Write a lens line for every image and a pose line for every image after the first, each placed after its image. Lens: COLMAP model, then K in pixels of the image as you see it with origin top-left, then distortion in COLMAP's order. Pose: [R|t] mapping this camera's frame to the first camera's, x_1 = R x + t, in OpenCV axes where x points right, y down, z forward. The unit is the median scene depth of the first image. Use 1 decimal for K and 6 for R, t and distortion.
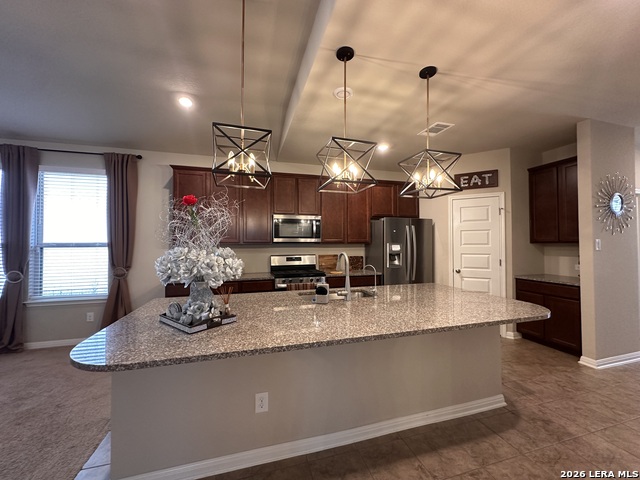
lens RADIAL K [[254.2, 0, 318.6], [0, 254.2, 240.4], [0, 0, 1]] dist [-0.002096, -0.000085]
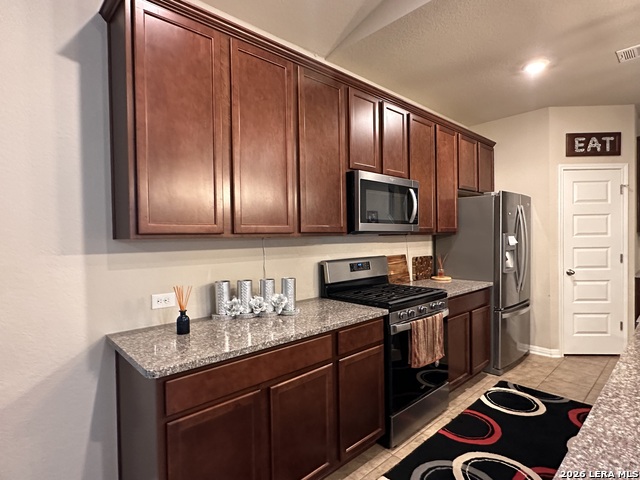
lens RADIAL K [[343.2, 0, 317.5], [0, 343.2, 241.9], [0, 0, 1]] dist [-0.003672, -0.000461]
pose [[0.894886, -0.015457, 0.446026, -0.546129], [0.004208, 0.999648, 0.026199, 0.009235], [-0.446274, -0.021568, 0.894636, 0.516371]]
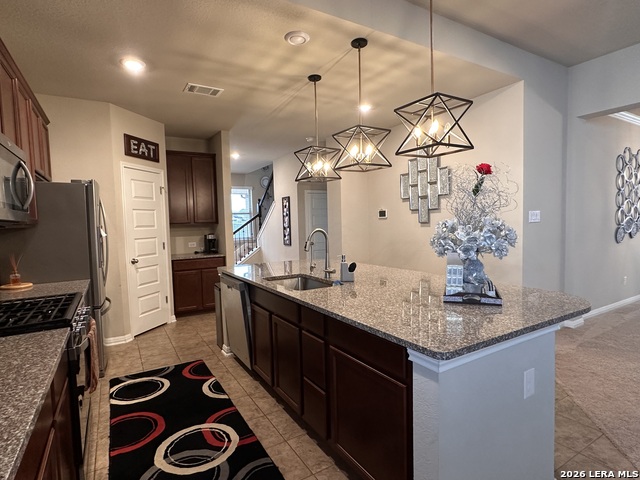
lens RADIAL K [[343.2, 0, 317.5], [0, 343.2, 241.9], [0, 0, 1]] dist [-0.003672, -0.000461]
pose [[-0.250732, -0.045577, 0.966983, -0.660814], [0.015858, 0.998564, 0.051178, 0.018139], [-0.967927, 0.028167, -0.249649, 0.791963]]
